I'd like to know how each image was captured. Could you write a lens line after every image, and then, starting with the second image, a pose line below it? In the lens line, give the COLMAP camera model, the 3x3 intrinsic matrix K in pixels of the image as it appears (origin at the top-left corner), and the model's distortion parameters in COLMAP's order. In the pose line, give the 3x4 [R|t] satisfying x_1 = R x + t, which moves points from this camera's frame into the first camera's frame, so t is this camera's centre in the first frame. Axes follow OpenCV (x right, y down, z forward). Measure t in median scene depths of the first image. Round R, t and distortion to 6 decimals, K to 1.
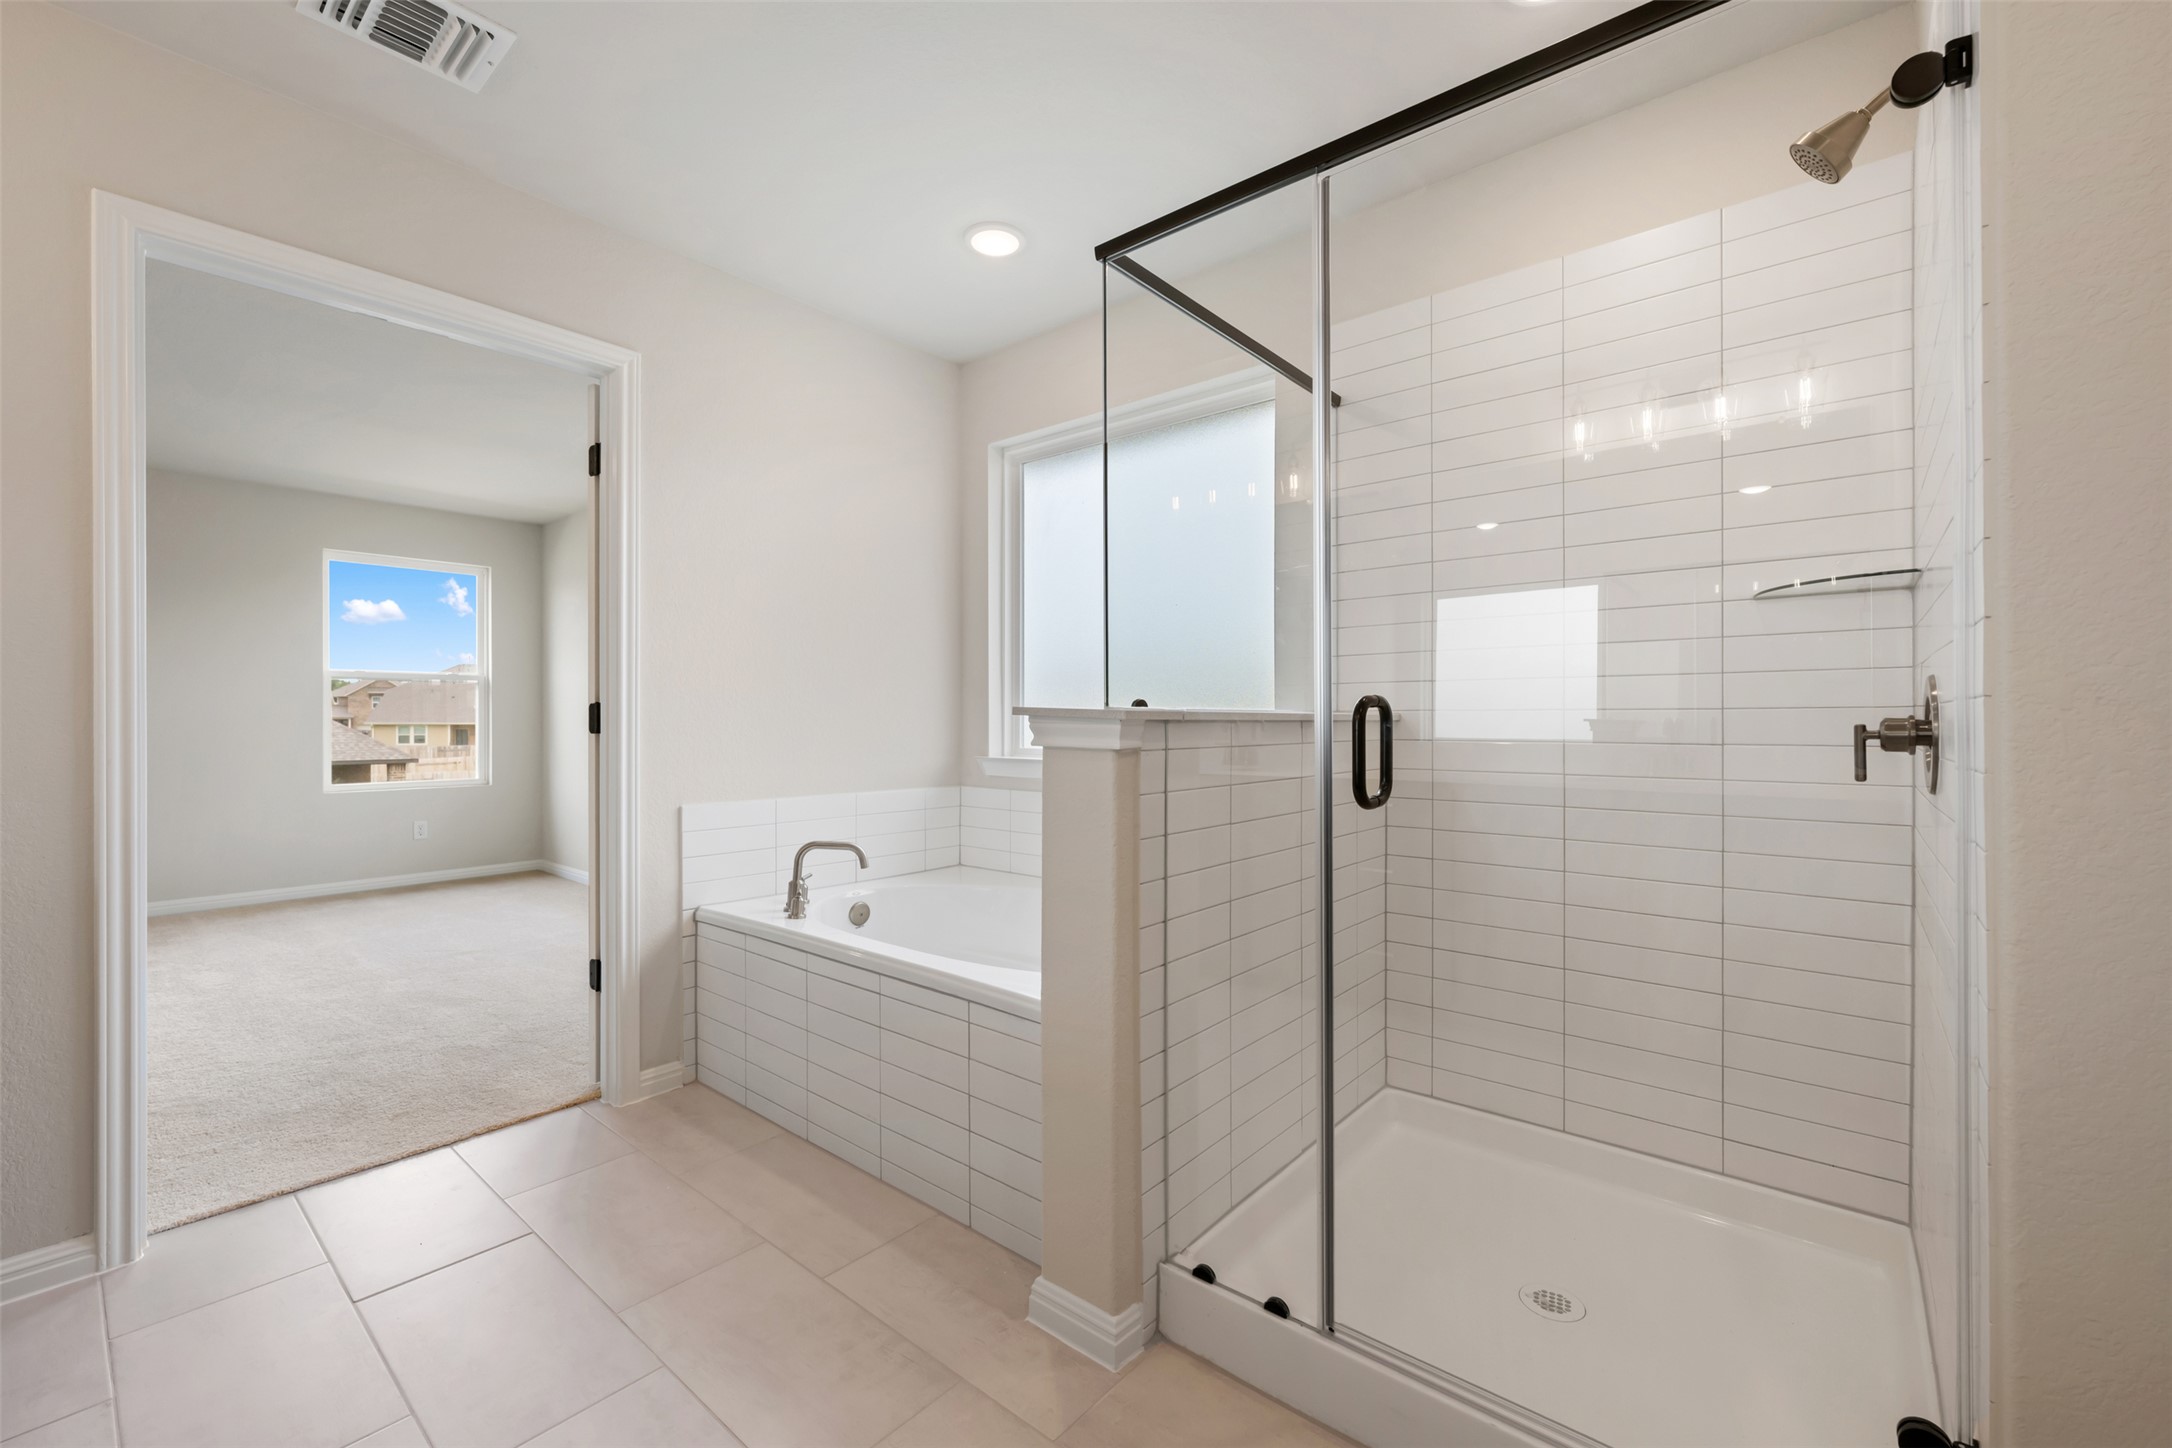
lens RADIAL K [[905.8, 0, 1084.1], [0, 905.8, 730.6], [0, 0, 1]] dist [0.001212, 0.000535]
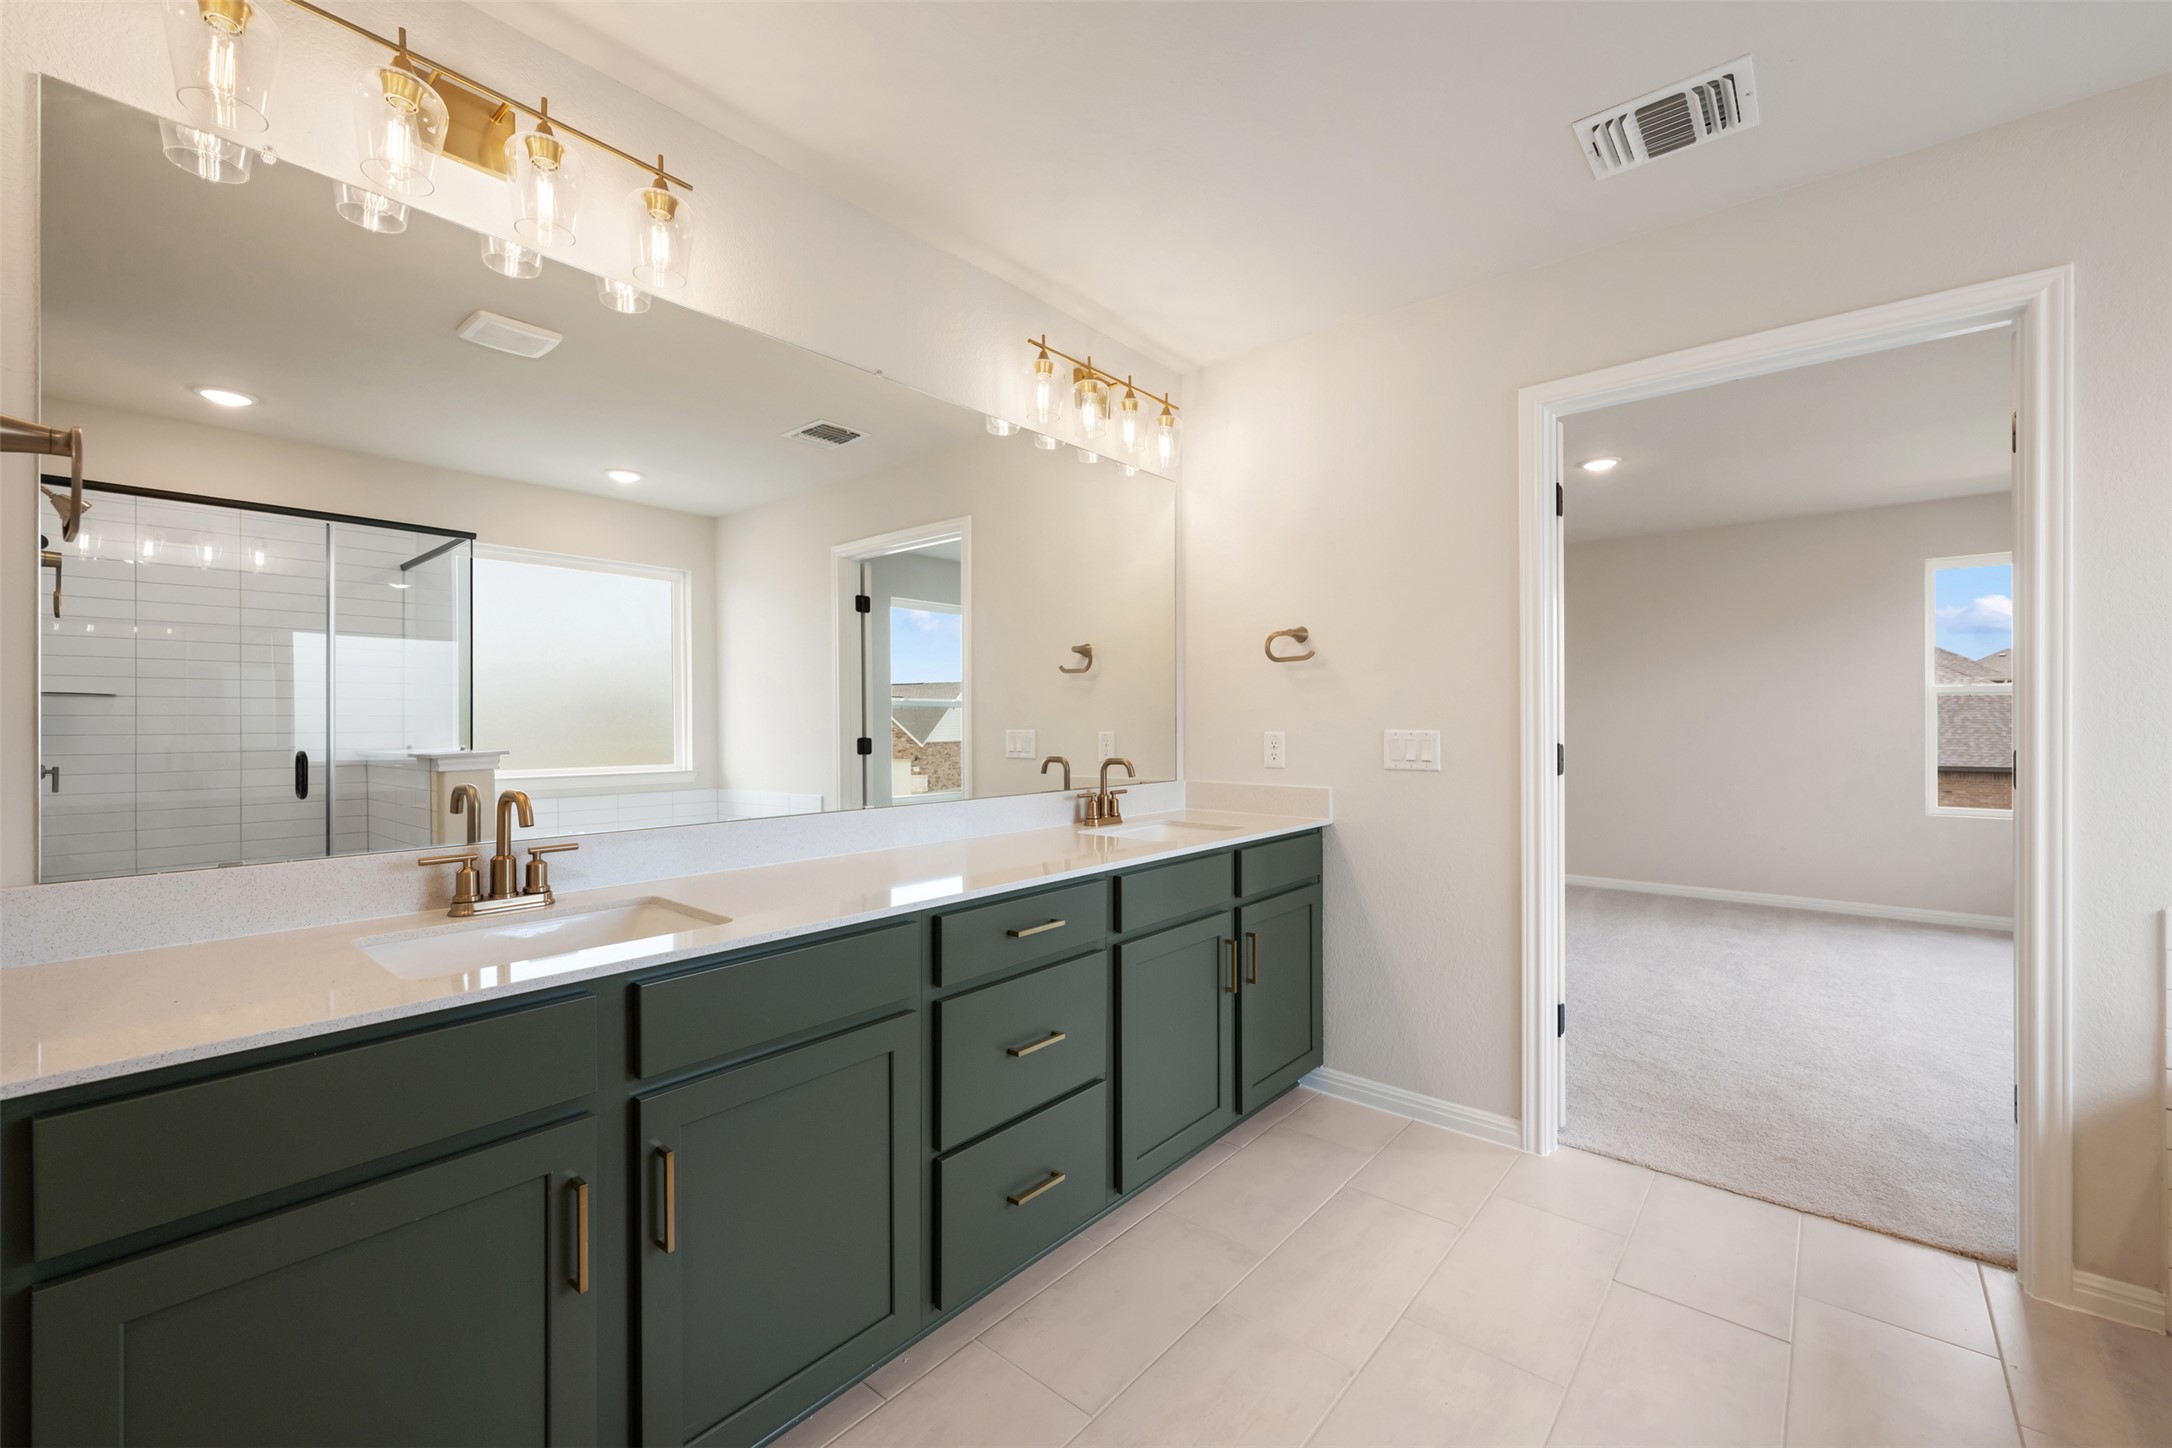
lens RADIAL K [[905.8, 0, 1078.7], [0, 905.8, 731.9], [0, 0, 1]] dist [0.001212, 0.000535]
pose [[-0.019266, 0.017872, -0.999655, 0.233912], [-0.004351, 0.999829, 0.017959, -0.056288], [0.999805, 0.004695, -0.019185, 0.227261]]
